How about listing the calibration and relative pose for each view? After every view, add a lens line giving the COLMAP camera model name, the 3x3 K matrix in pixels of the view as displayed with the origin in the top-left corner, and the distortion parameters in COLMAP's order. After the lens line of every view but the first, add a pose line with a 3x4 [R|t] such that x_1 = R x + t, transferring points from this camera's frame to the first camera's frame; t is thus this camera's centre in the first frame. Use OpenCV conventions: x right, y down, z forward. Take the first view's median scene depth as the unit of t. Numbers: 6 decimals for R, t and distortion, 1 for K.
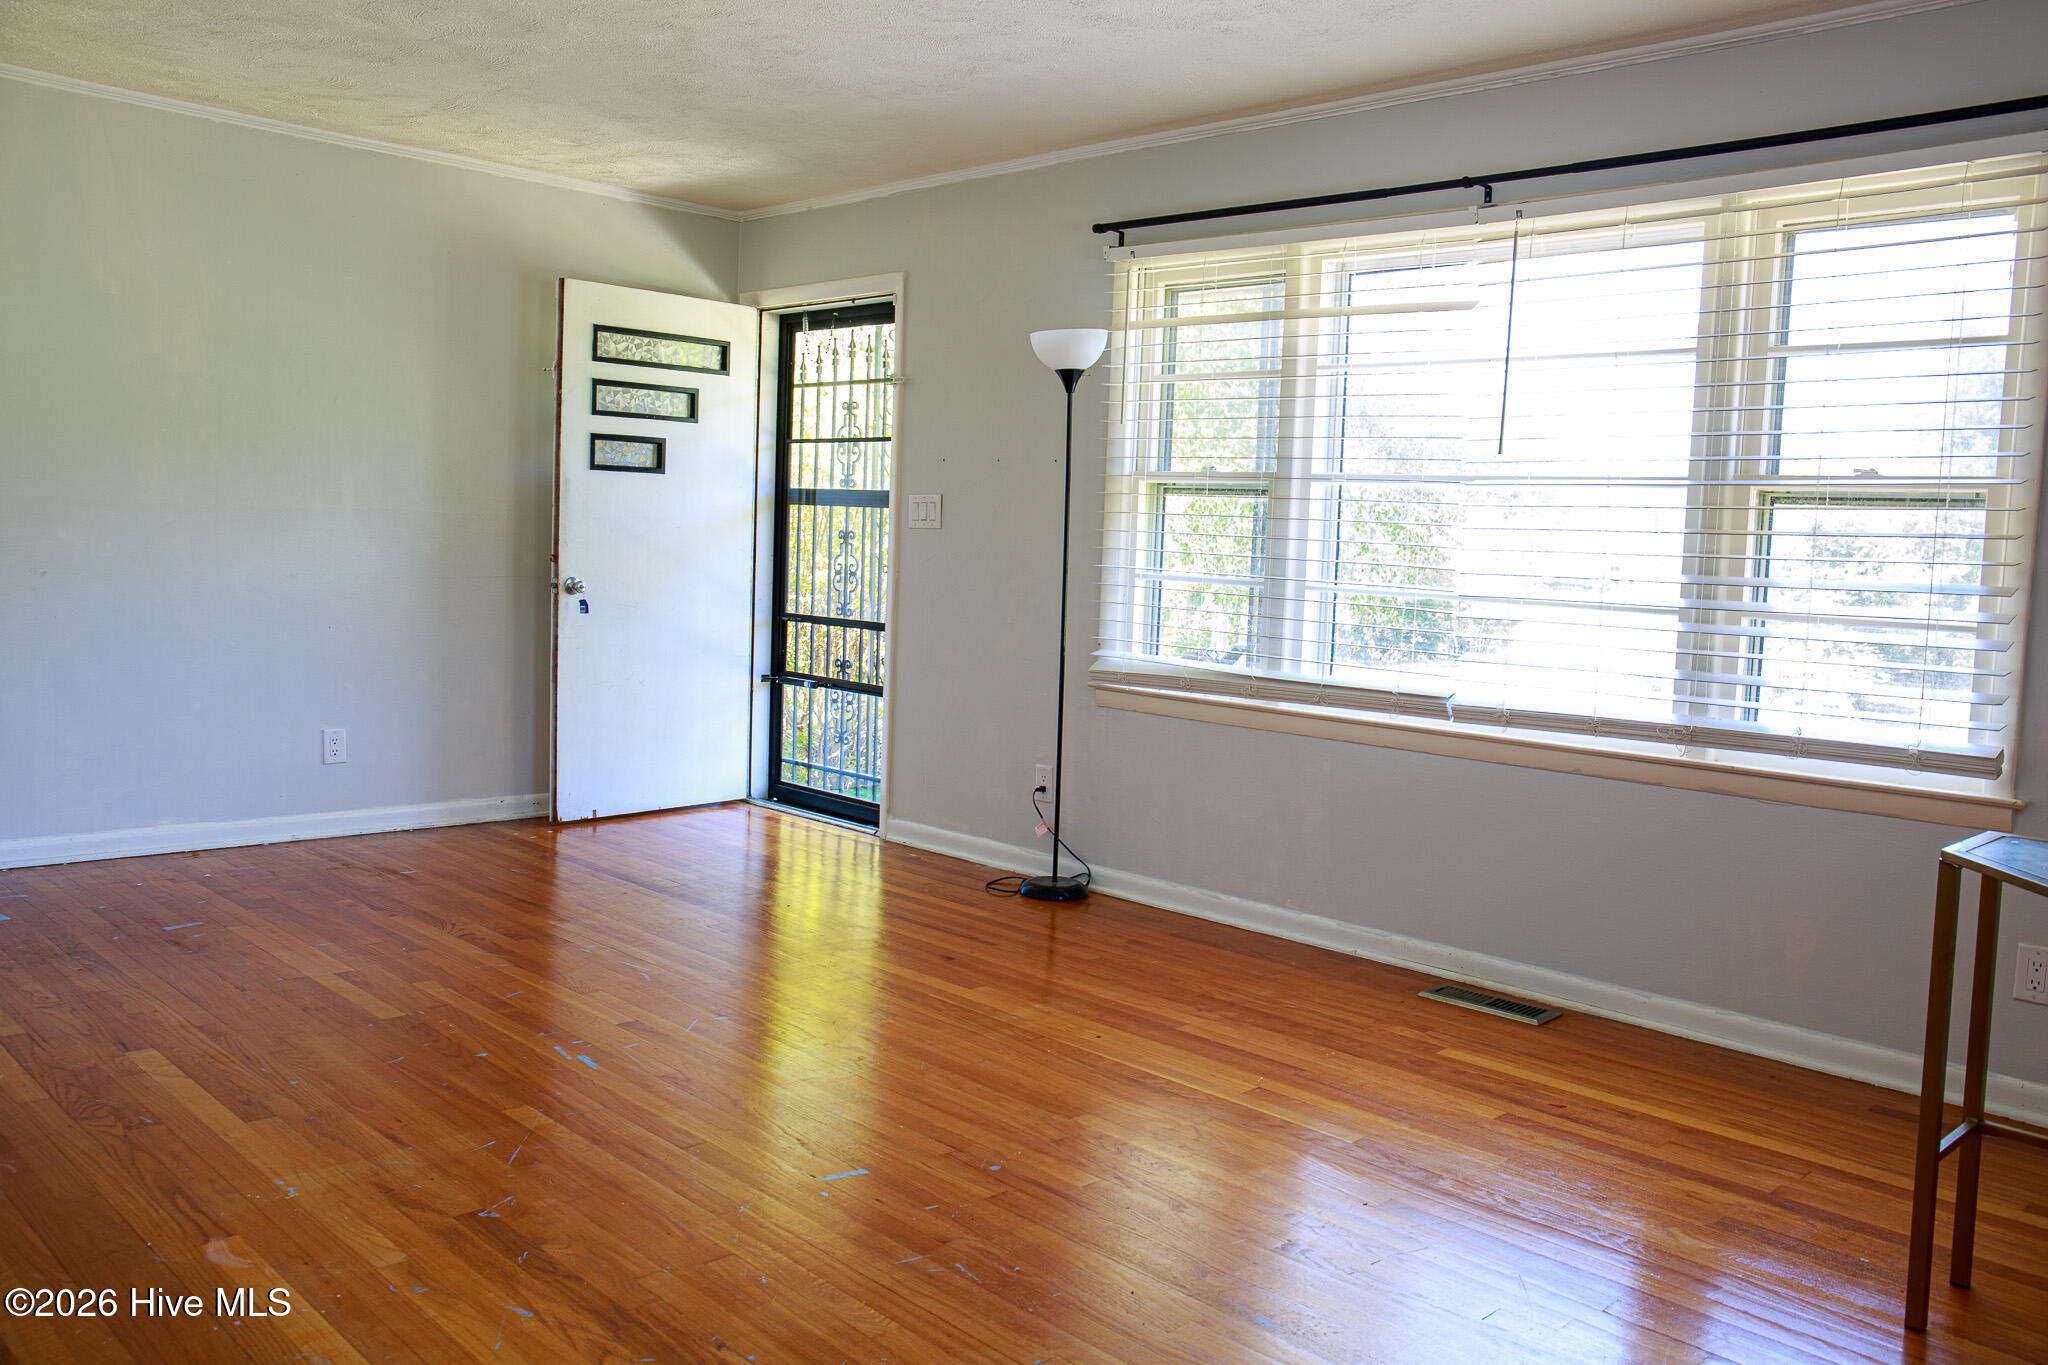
lens RADIAL K [[1607.3, 0, 1028.6], [0, 1607.3, 644.1], [0, 0, 1]] dist [-0.102958, 0.141141]
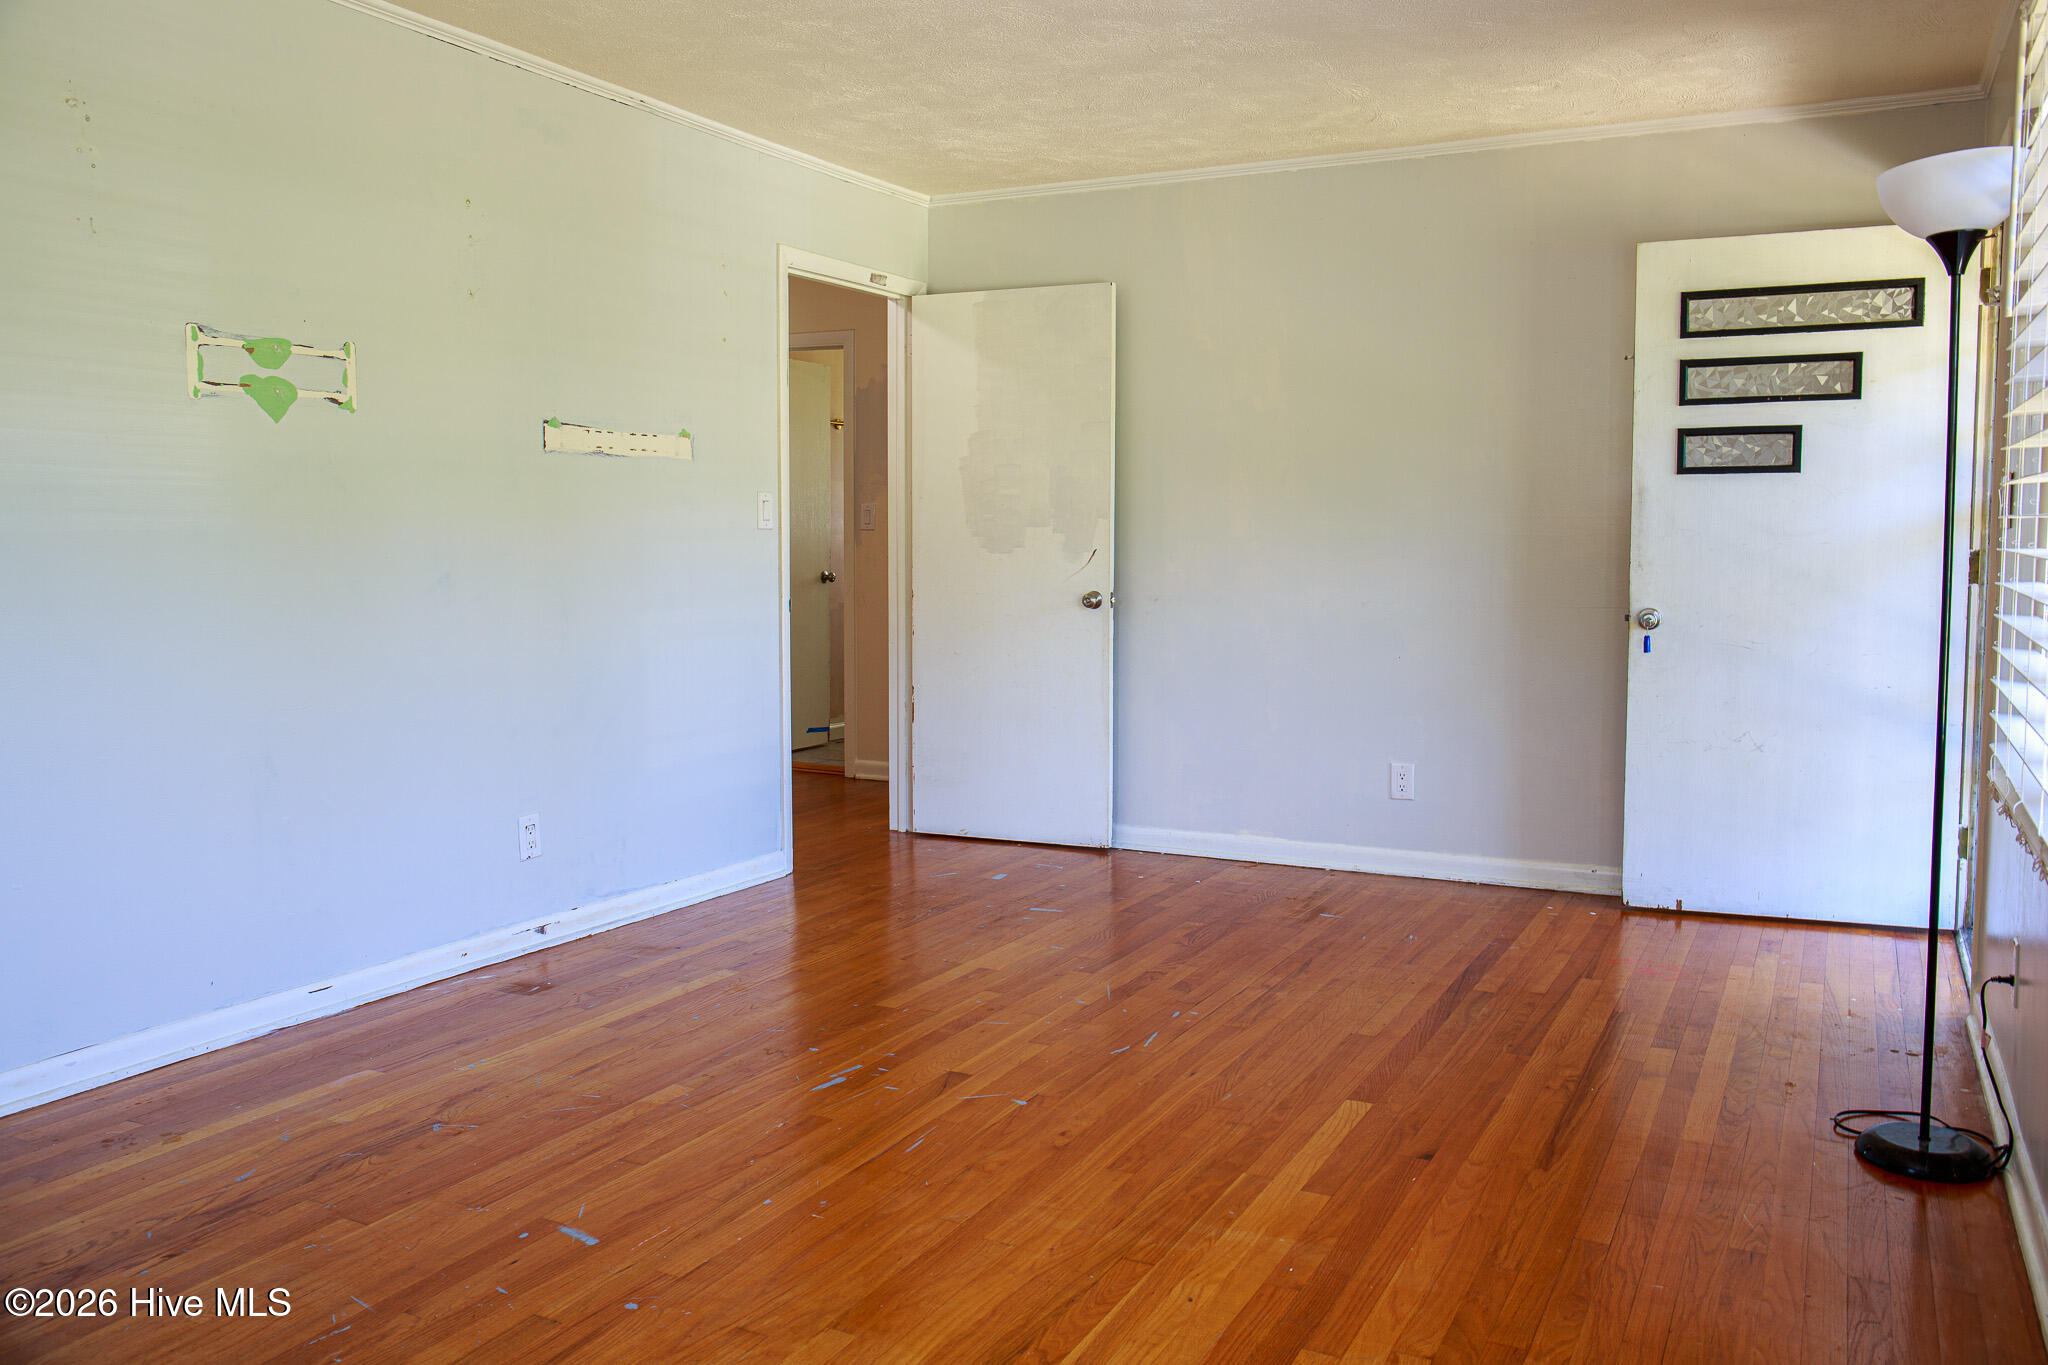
lens RADIAL K [[1607.3, 0, 1028.6], [0, 1607.3, 644.1], [0, 0, 1]] dist [-0.102958, 0.141141]
pose [[0.299145, 0.020727, -0.953983, 0.507659], [-0.052557, 0.998604, 0.005216, -0.014578], [0.952759, 0.048578, 0.299817, 0.591912]]
